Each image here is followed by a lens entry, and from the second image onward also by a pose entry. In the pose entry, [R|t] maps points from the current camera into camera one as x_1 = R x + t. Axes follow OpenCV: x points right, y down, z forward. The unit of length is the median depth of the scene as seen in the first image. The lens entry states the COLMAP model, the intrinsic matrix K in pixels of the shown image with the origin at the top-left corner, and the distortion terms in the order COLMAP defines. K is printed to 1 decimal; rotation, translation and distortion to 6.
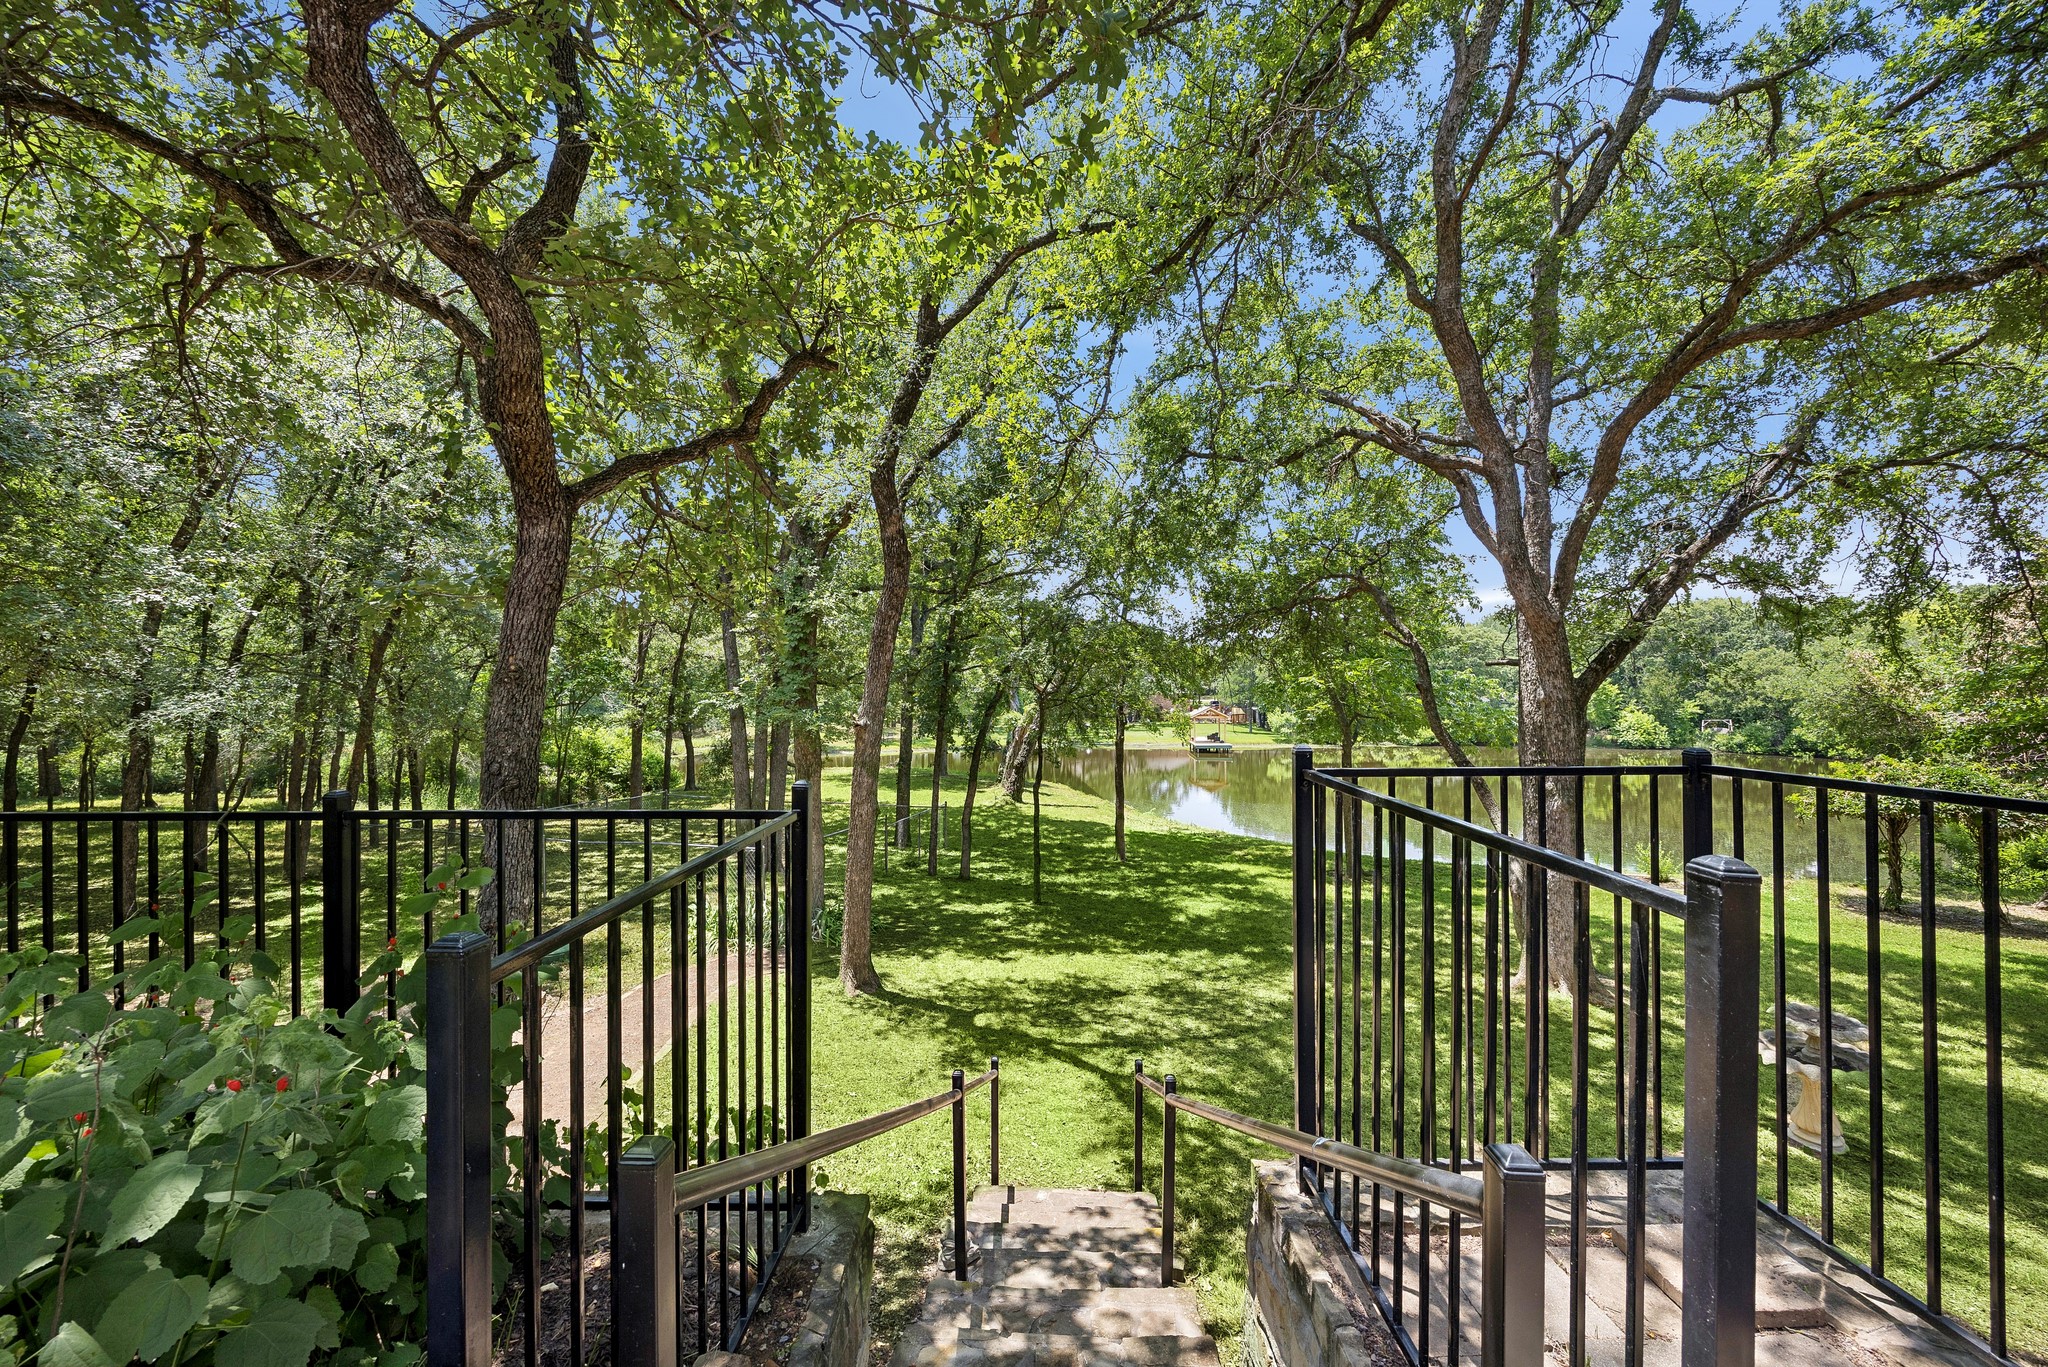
lens RADIAL K [[790.3, 0, 1019.2], [0, 790.3, 666.6], [0, 0, 1]] dist [0.002789, 0.000231]
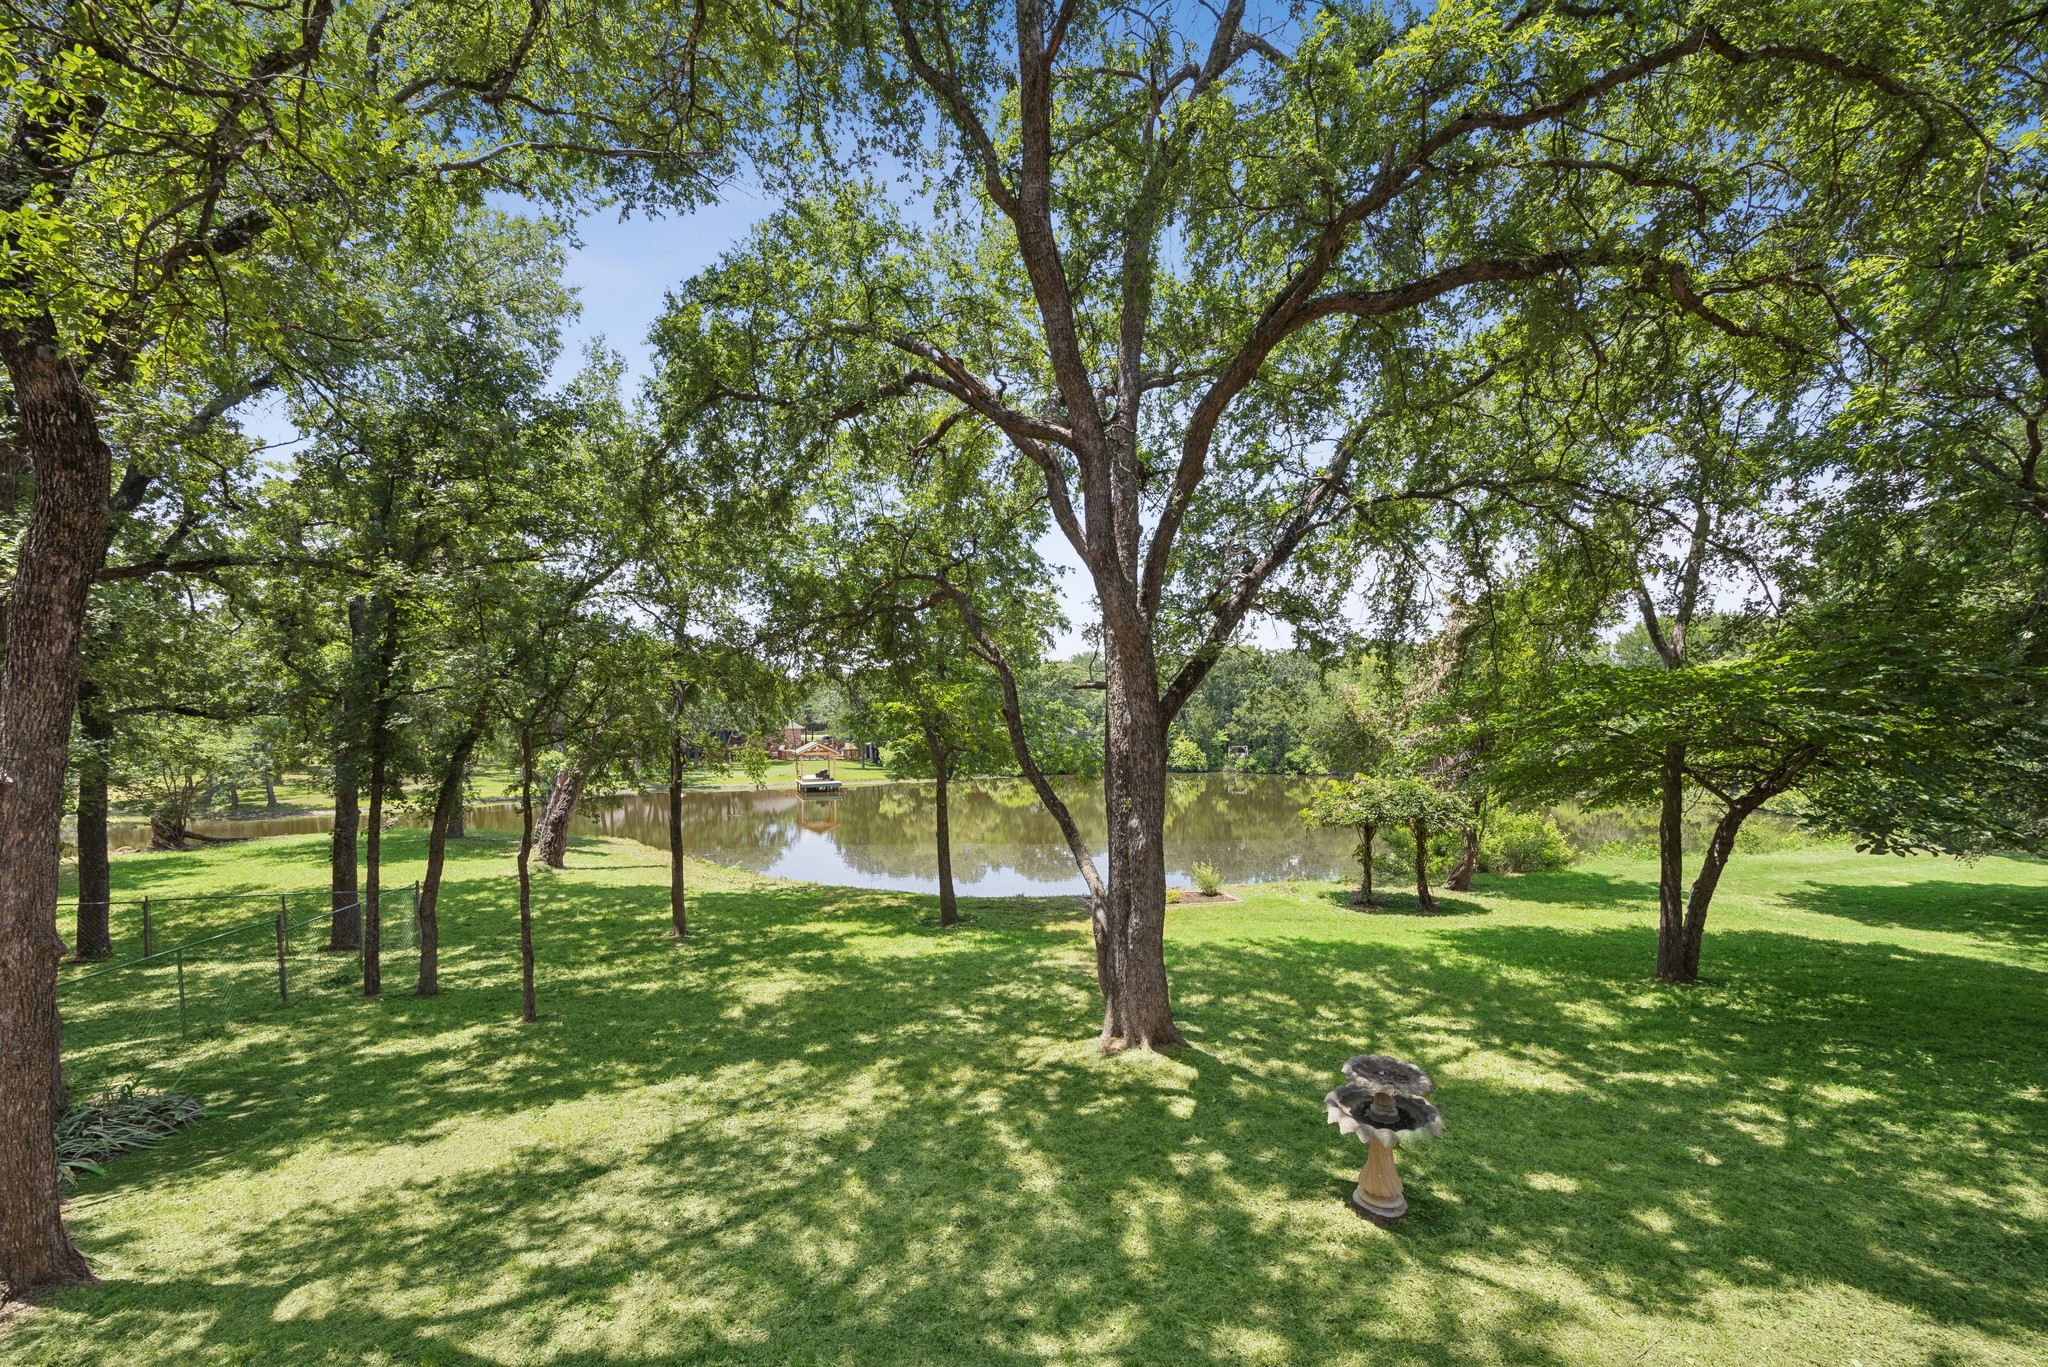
lens RADIAL K [[790.3, 0, 1026.1], [0, 790.3, 693.9], [0, 0, 1]] dist [0.002789, 0.000231]
pose [[0.890861, 0.012187, 0.454113, 0.130479], [-0.007187, 0.999893, -0.012734, 0.015615], [-0.454220, 0.008080, 0.890853, 0.220178]]
